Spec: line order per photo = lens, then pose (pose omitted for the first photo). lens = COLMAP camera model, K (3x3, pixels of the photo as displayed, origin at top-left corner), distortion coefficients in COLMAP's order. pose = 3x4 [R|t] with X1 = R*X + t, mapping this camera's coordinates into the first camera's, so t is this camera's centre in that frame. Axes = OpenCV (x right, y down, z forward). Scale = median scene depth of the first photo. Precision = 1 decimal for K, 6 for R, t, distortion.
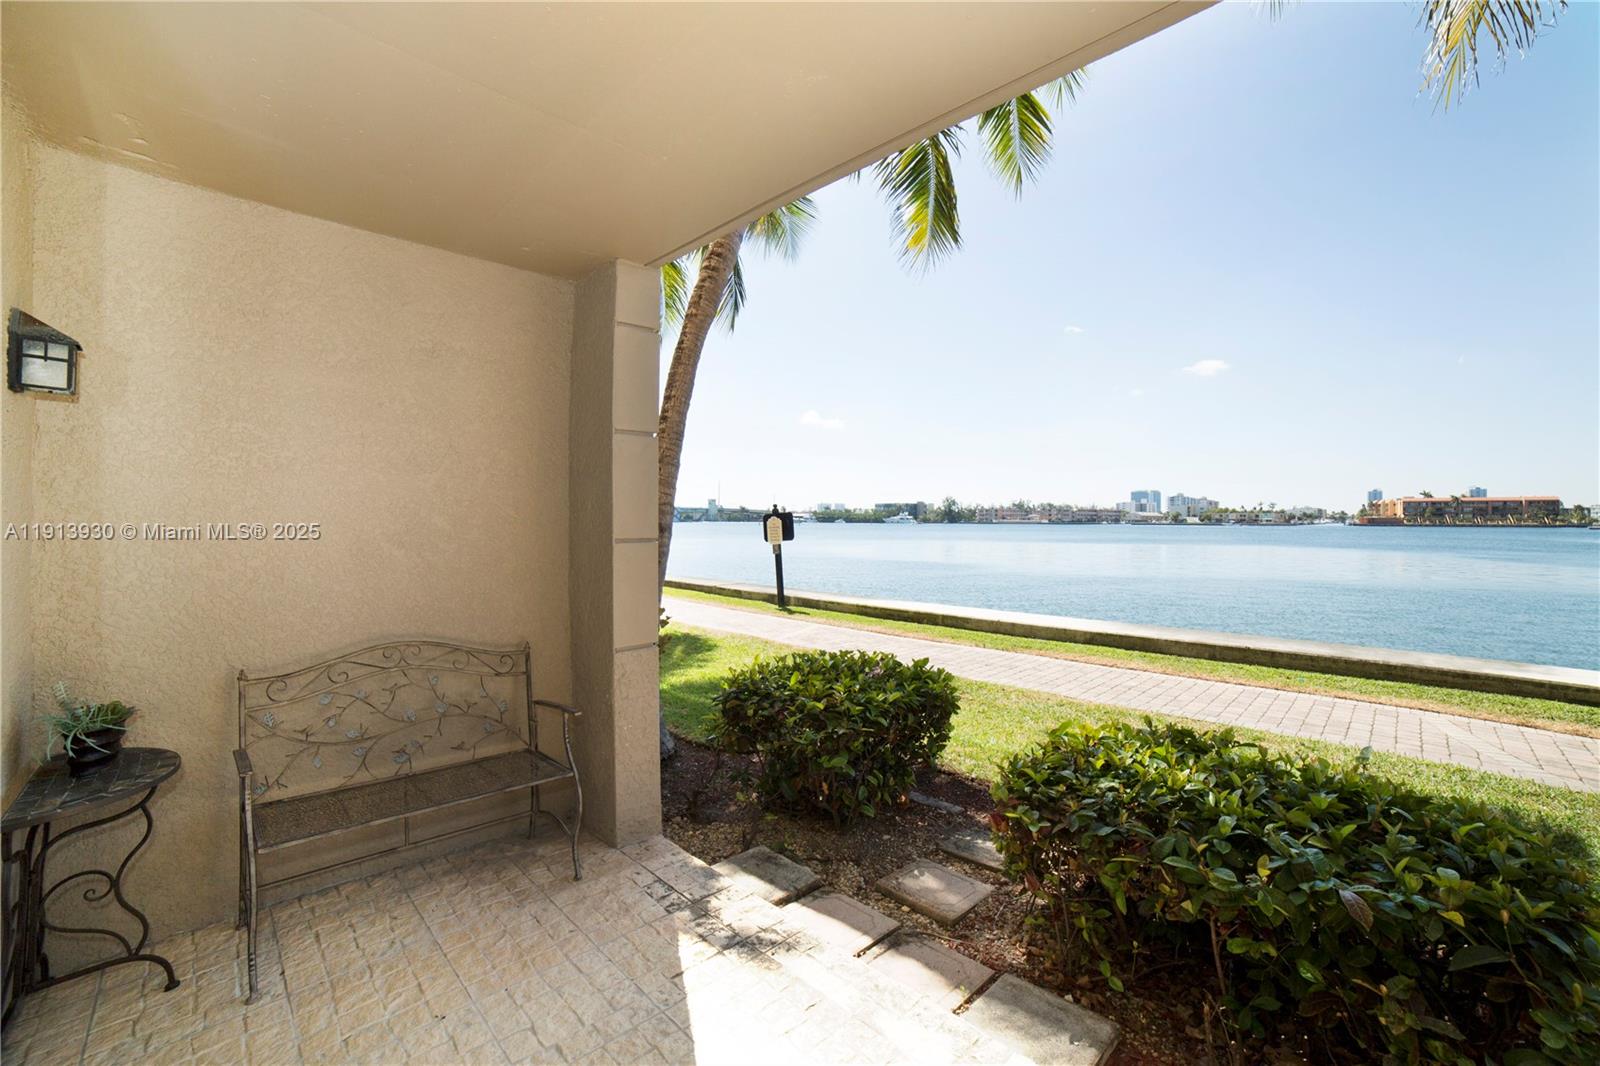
lens RADIAL K [[667.3, 0, 800.2], [0, 667.3, 510.5], [0, 0, 1]] dist [-0.084544, 0.034493]
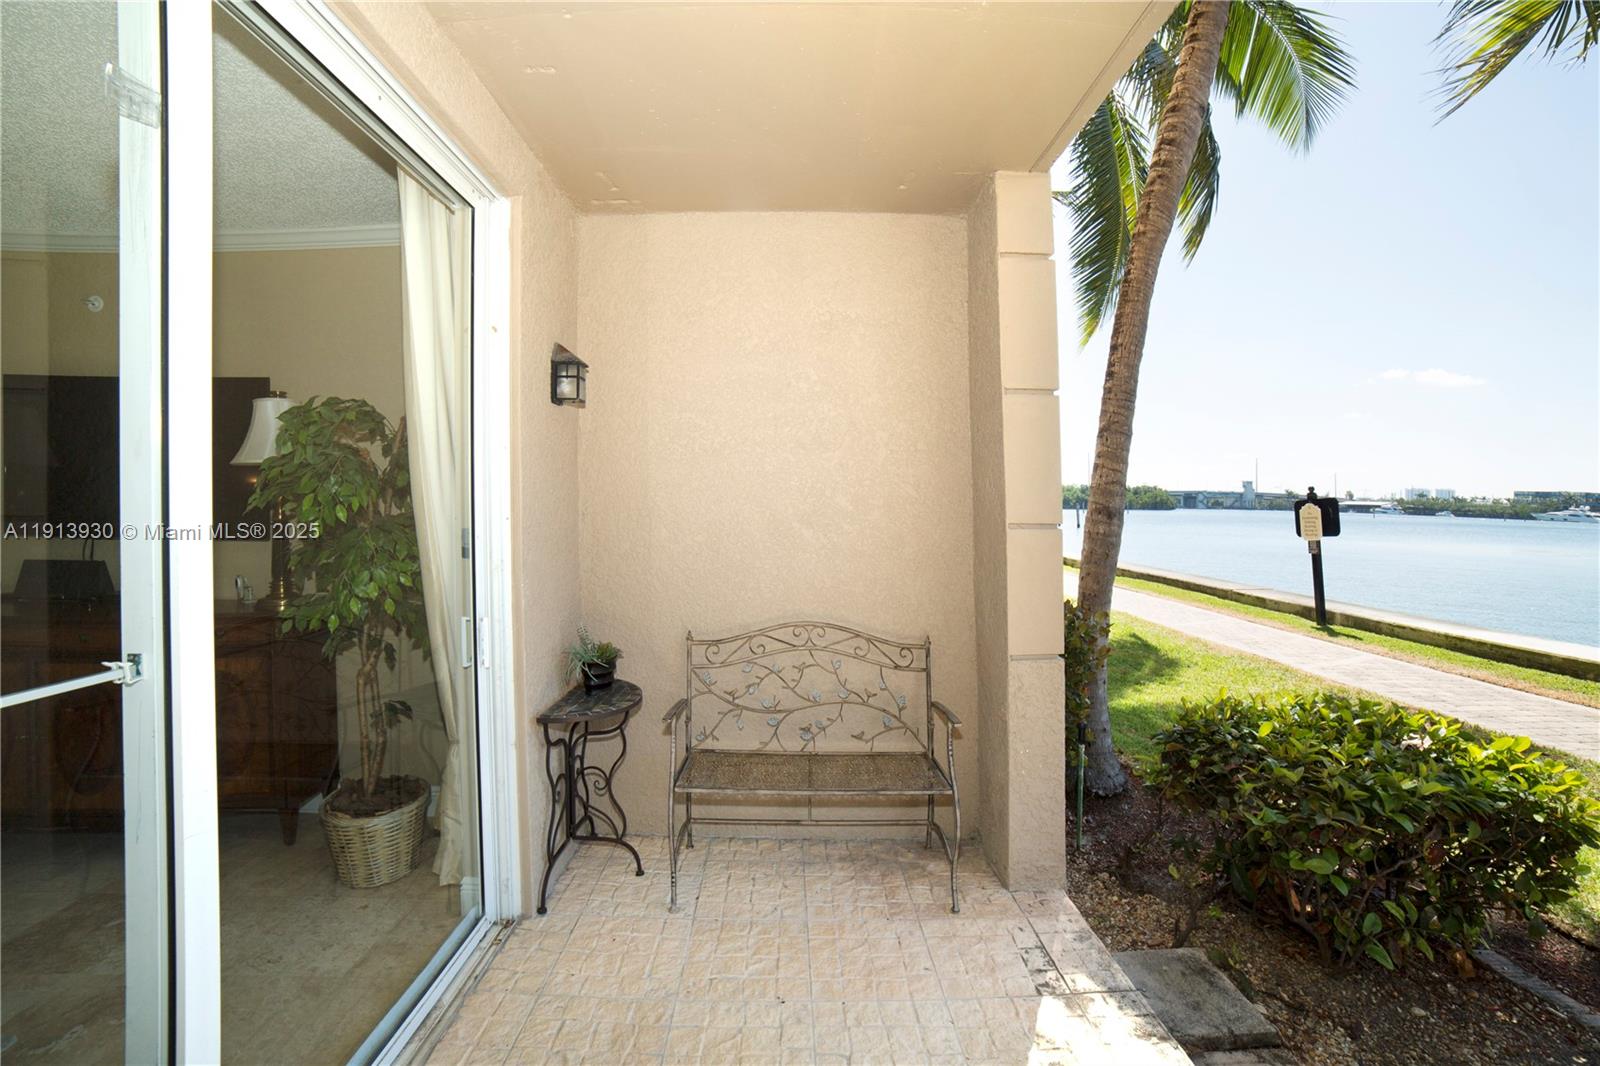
lens RADIAL K [[707.8, 0, 800.0], [0, 707.8, 533.0], [0, 0, 1]] dist [-0.073972, 0.000963]
pose [[0.753378, 0.033941, -0.656711, 0.085365], [-0.000020, 0.998668, 0.051591, 0.008973], [0.657587, -0.038854, 0.752376, 0.167203]]
